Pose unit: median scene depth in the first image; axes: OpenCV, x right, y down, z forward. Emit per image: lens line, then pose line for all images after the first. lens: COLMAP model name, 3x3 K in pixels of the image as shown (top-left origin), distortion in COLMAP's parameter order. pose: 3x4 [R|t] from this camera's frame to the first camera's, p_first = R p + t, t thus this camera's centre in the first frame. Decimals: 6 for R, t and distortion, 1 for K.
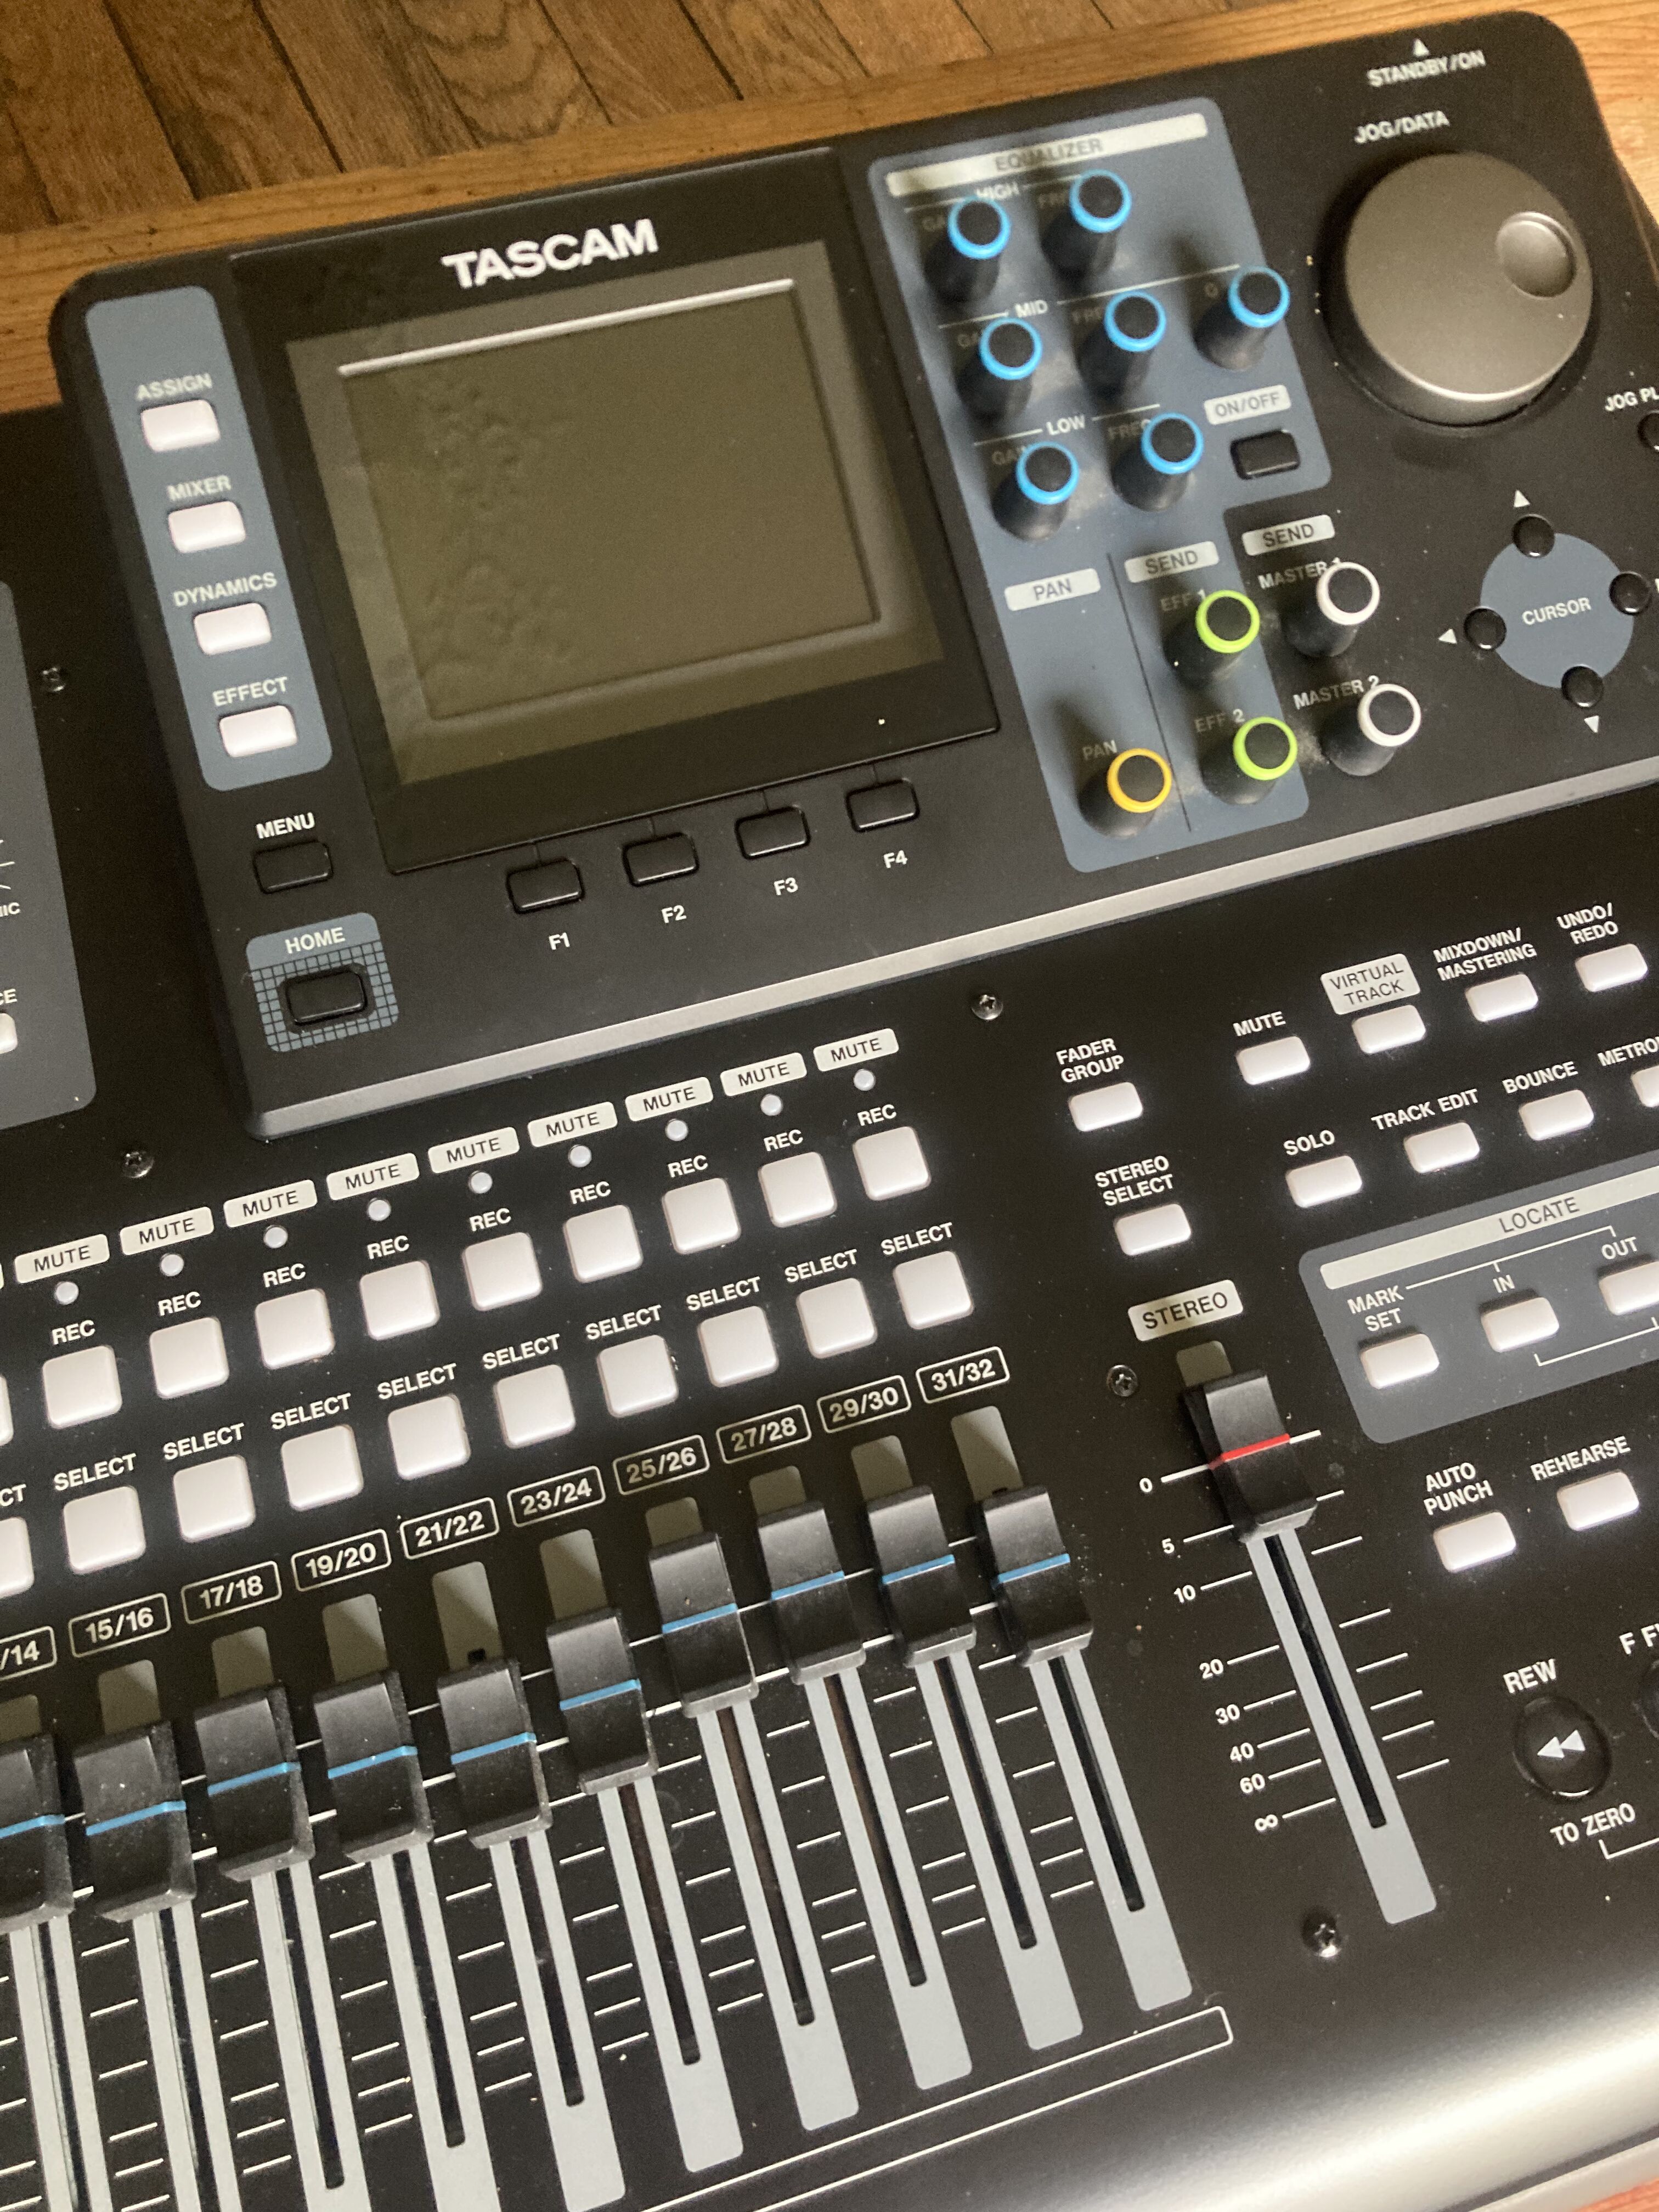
lens RADIAL K [[1869.9, 0, 841.2], [0, 1869.9, 1098.6], [0, 0, 1]] dist [-0.001304, 0.001366]
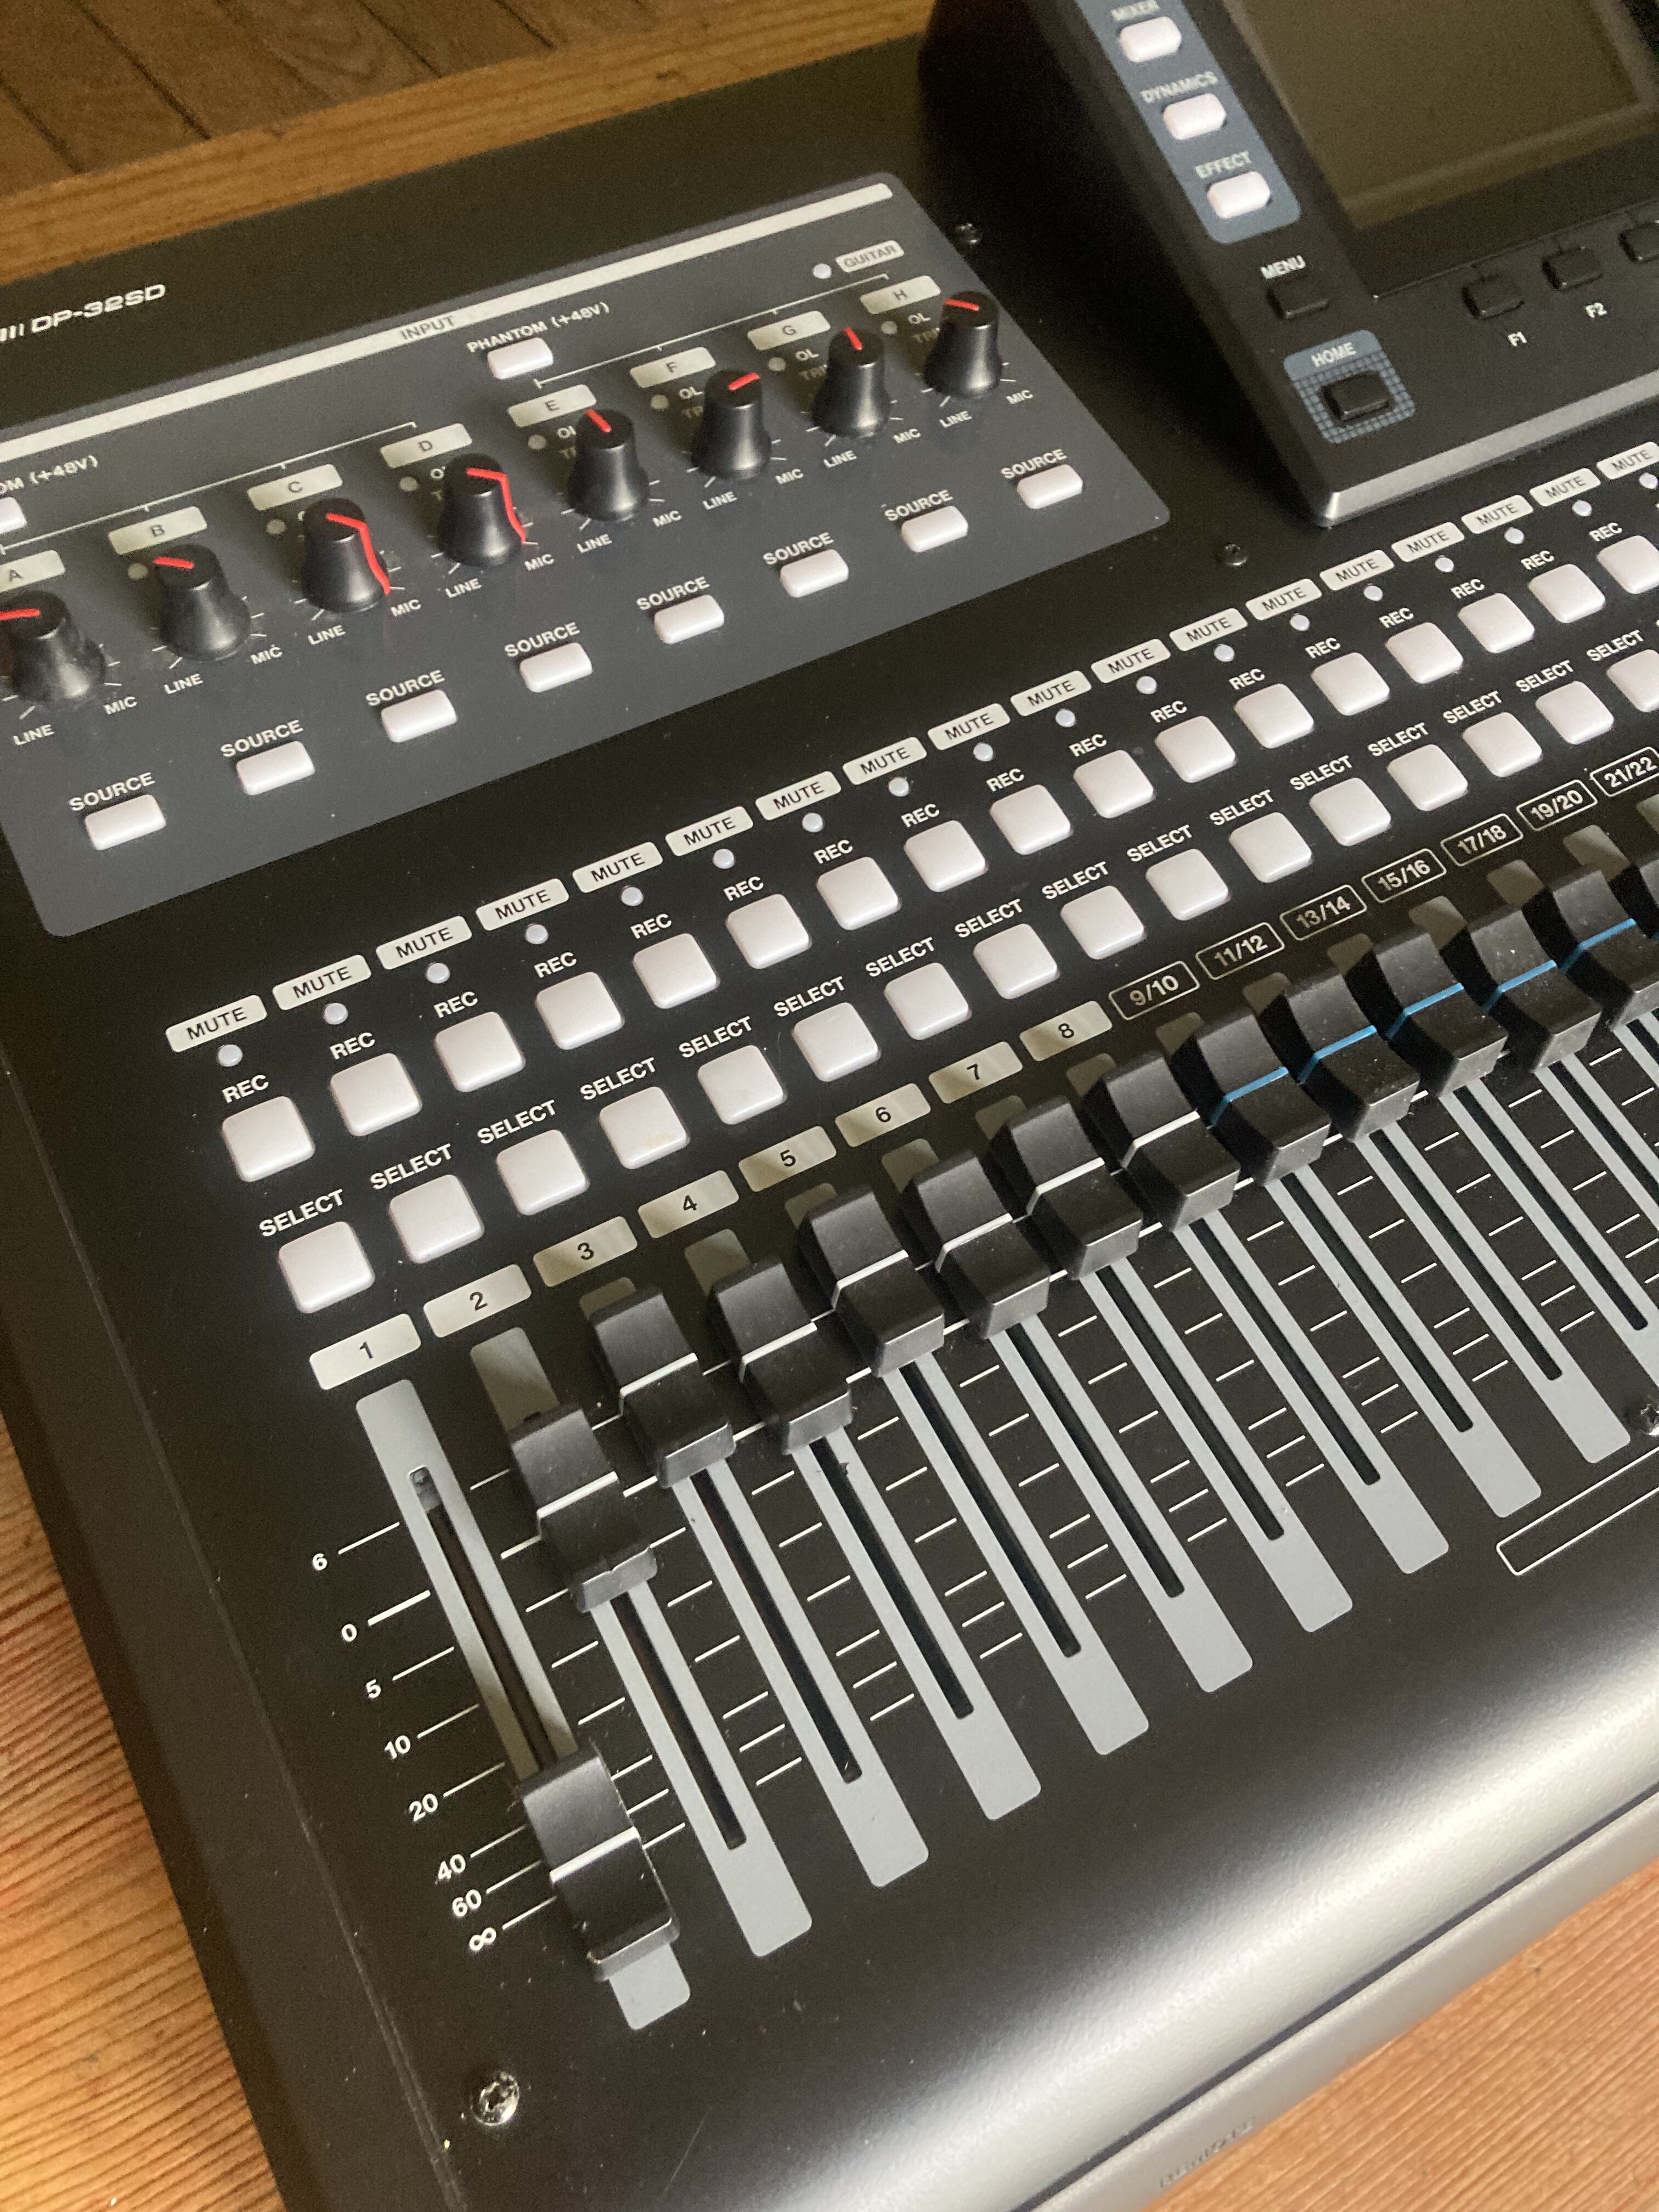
lens RADIAL K [[1869.9, 0, 841.0], [0, 1869.9, 1121.6], [0, 0, 1]] dist [-0.001304, 0.001366]
pose [[0.977922, -0.175708, 0.113118, -0.782373], [0.185343, 0.979319, -0.081126, 0.409136], [-0.096525, 0.100300, 0.990264, -0.055983]]
